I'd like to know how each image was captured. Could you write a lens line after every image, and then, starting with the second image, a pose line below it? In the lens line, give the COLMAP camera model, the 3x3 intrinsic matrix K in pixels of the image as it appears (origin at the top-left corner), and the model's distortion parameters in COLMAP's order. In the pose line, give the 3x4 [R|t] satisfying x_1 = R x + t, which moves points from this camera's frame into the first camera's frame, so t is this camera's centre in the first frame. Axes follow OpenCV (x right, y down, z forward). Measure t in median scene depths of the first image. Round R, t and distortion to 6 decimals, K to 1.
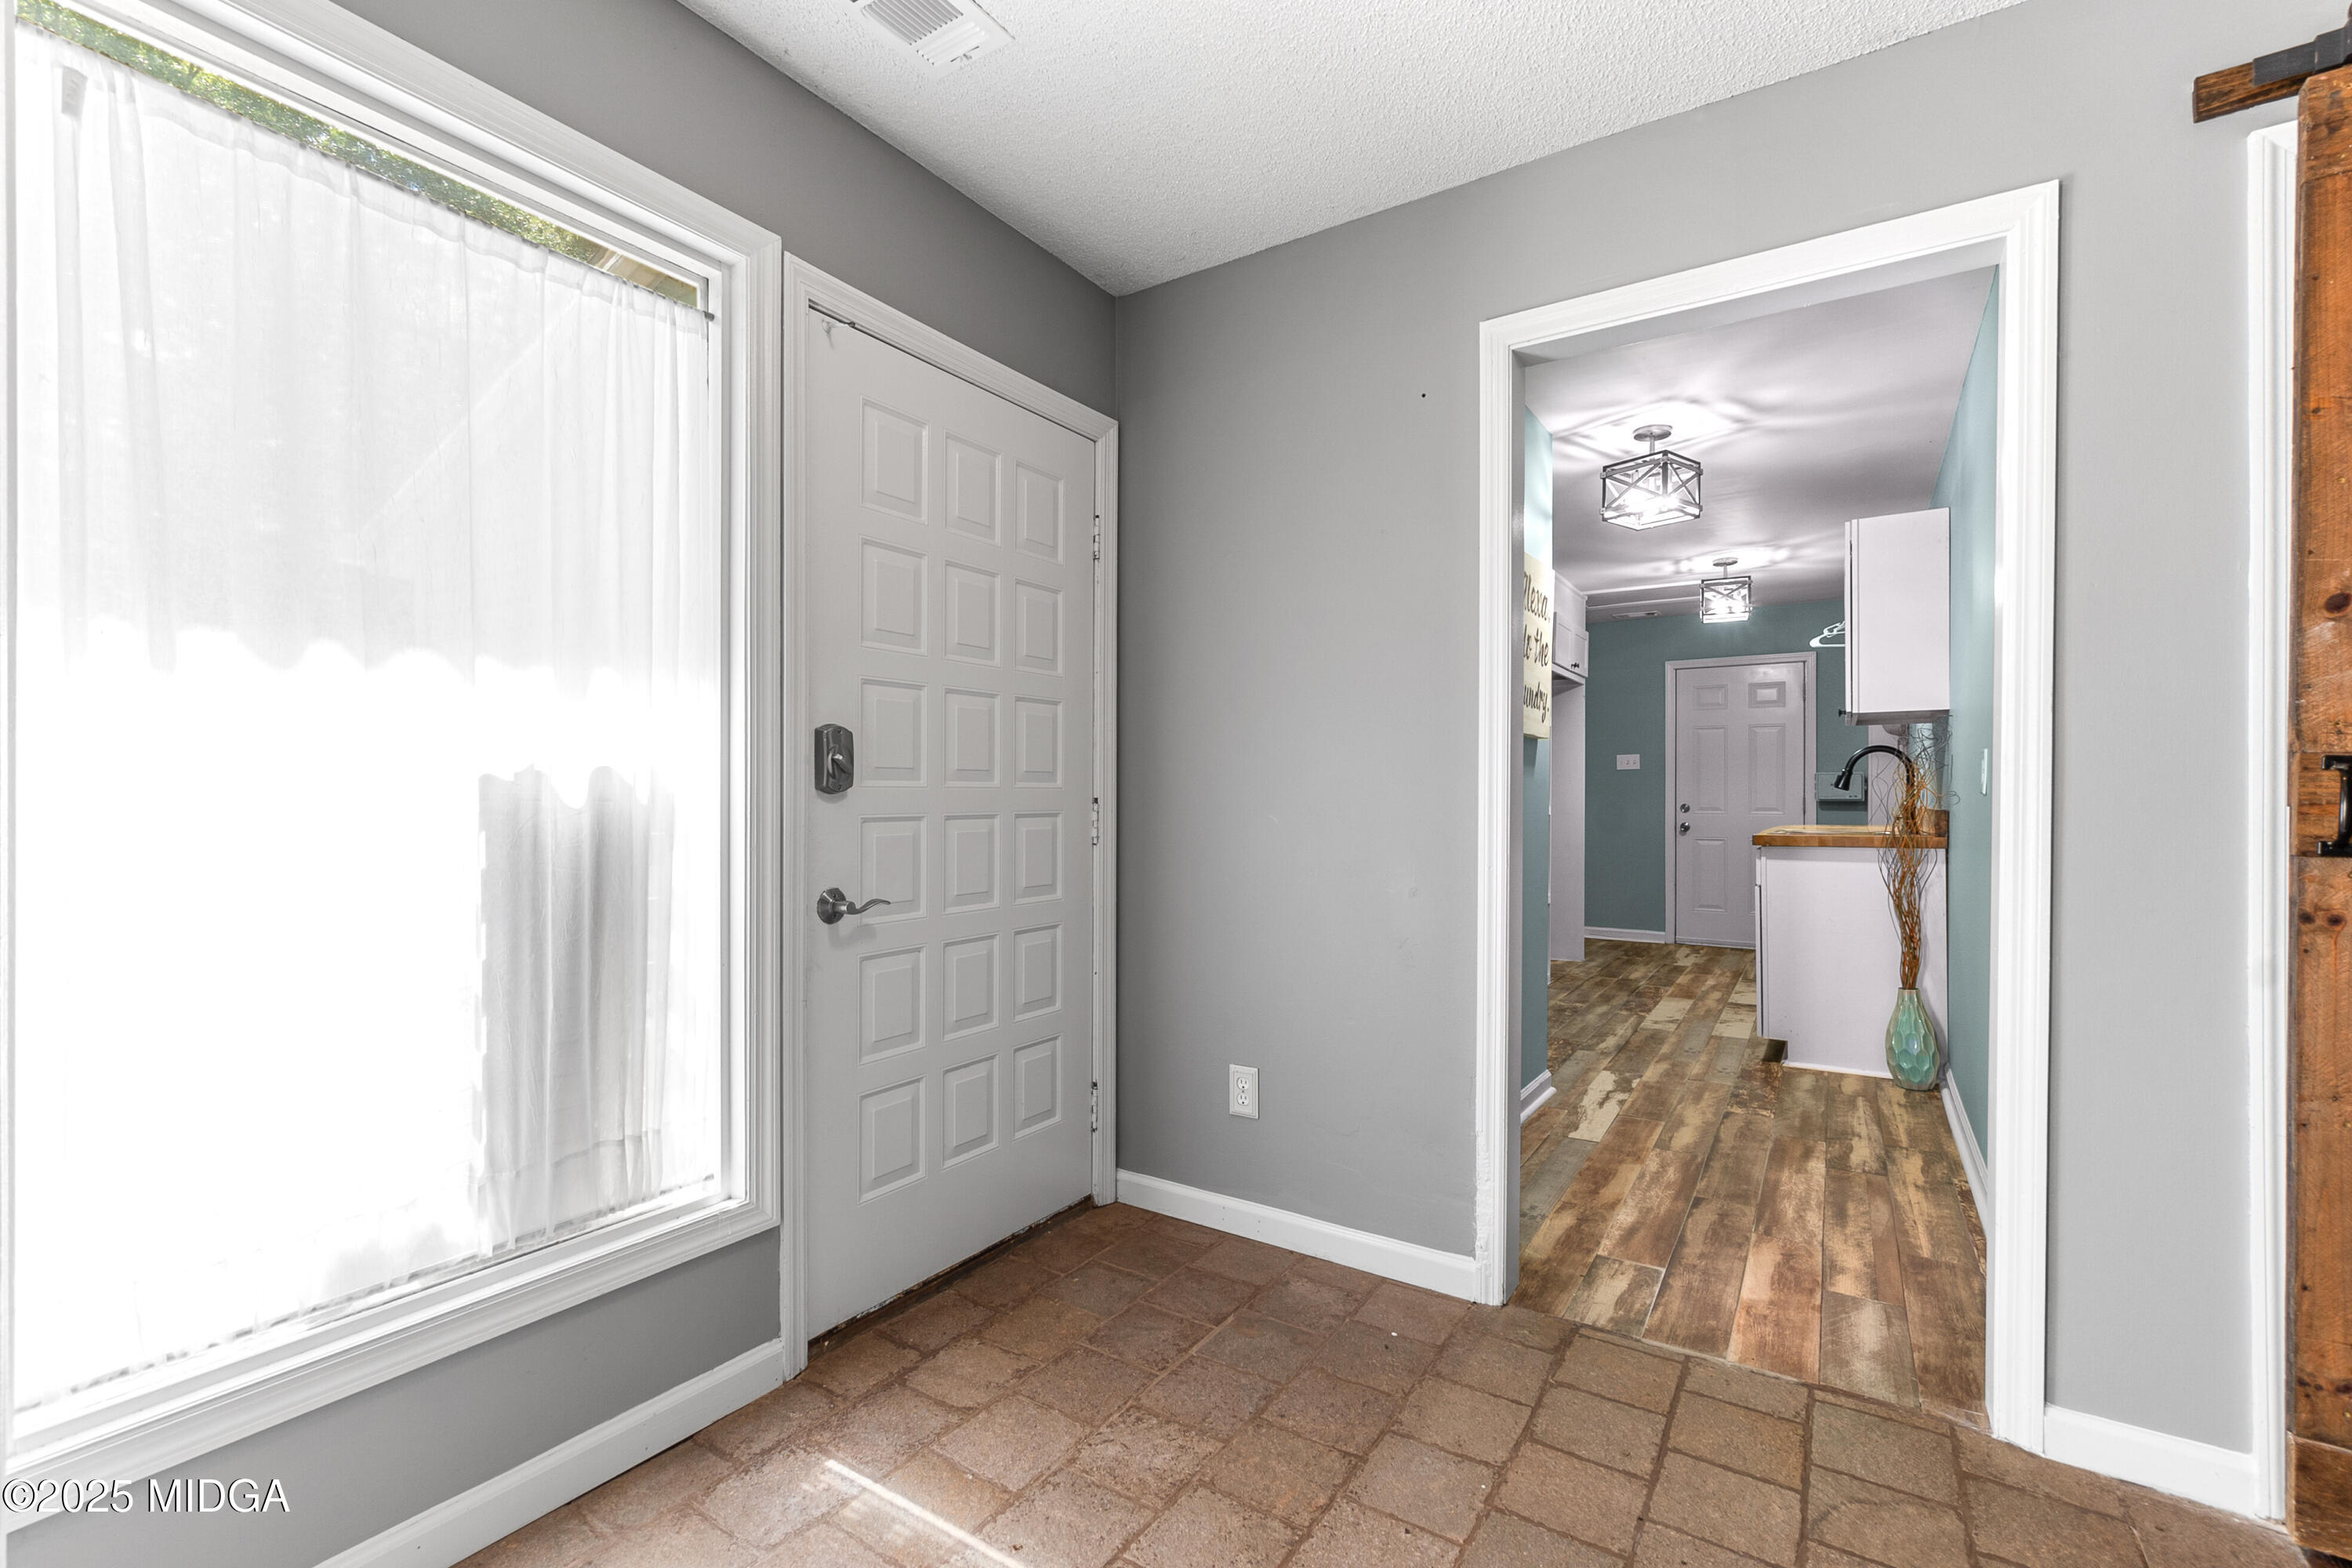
lens RADIAL K [[1029.9, 0, 1145.5], [0, 1029.9, 794.8], [0, 0, 1]] dist [-0.001272, -0.000183]
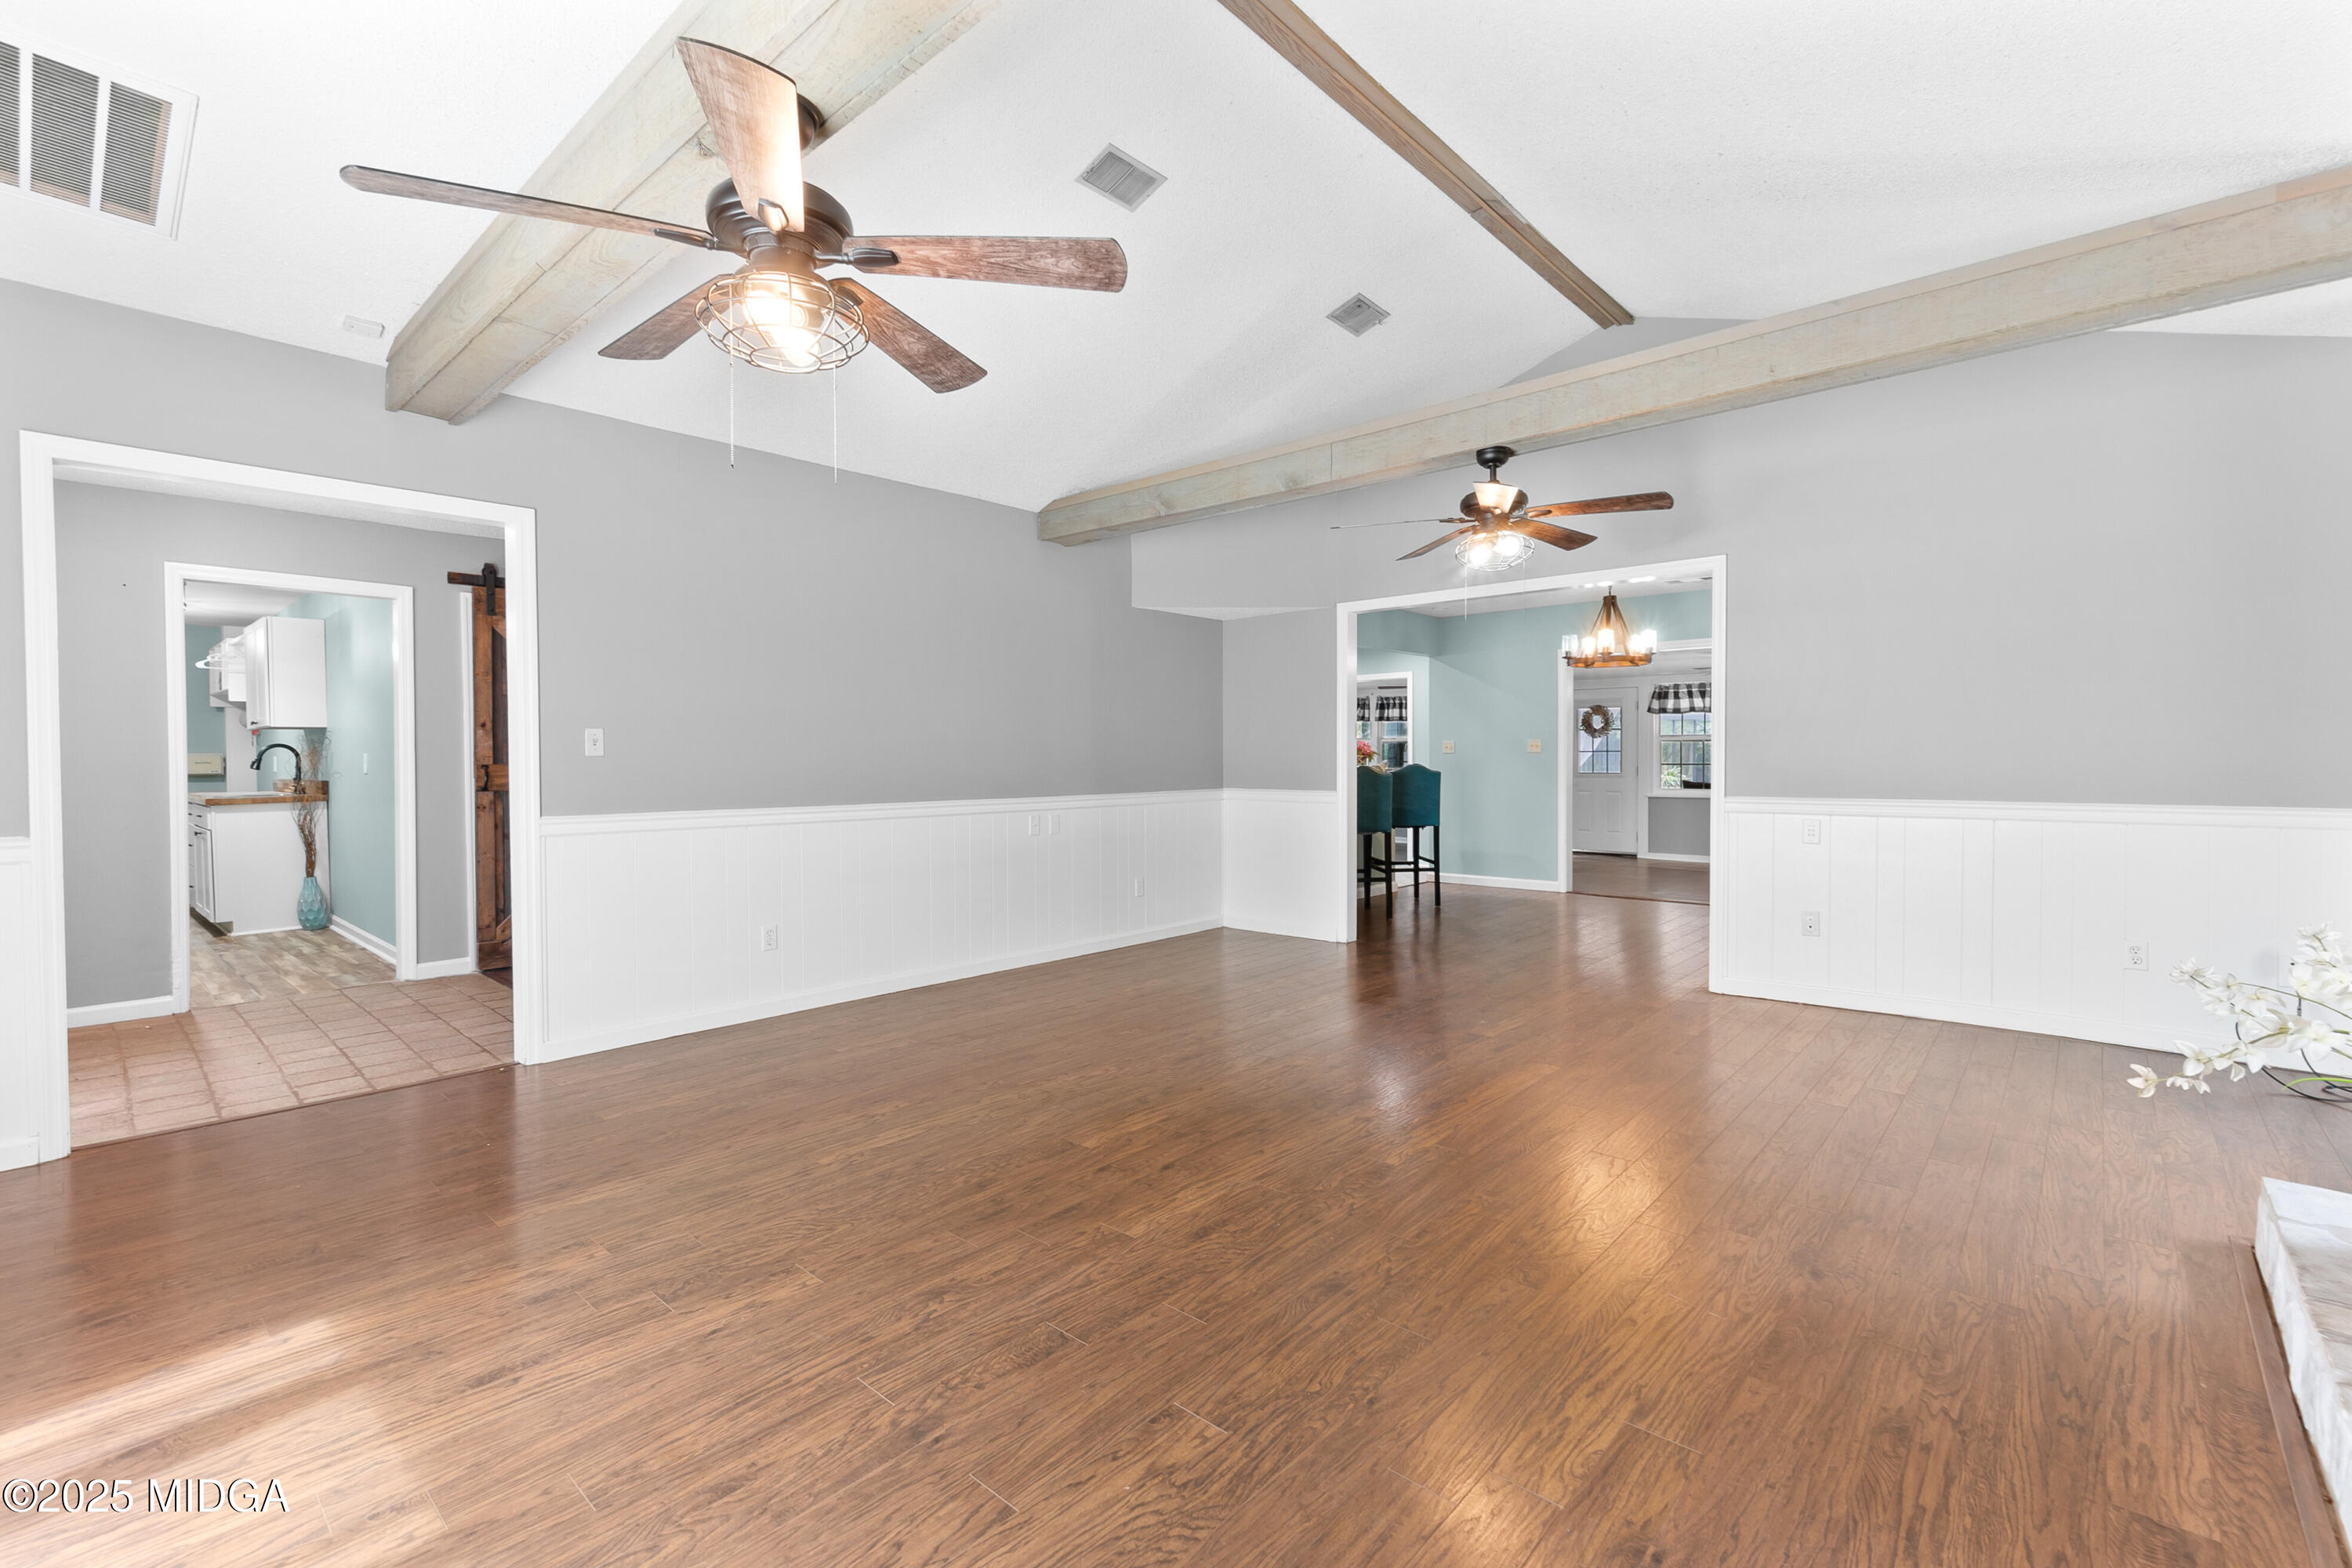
lens RADIAL K [[1032.4, 0, 1180.1], [0, 1032.4, 777.0], [0, 0, 1]] dist [0.004941, -0.000145]
pose [[0.134034, -0.023241, 0.990704, -0.893529], [0.006201, 0.999725, 0.022614, -0.025582], [-0.990957, 0.003112, 0.134141, -0.806710]]
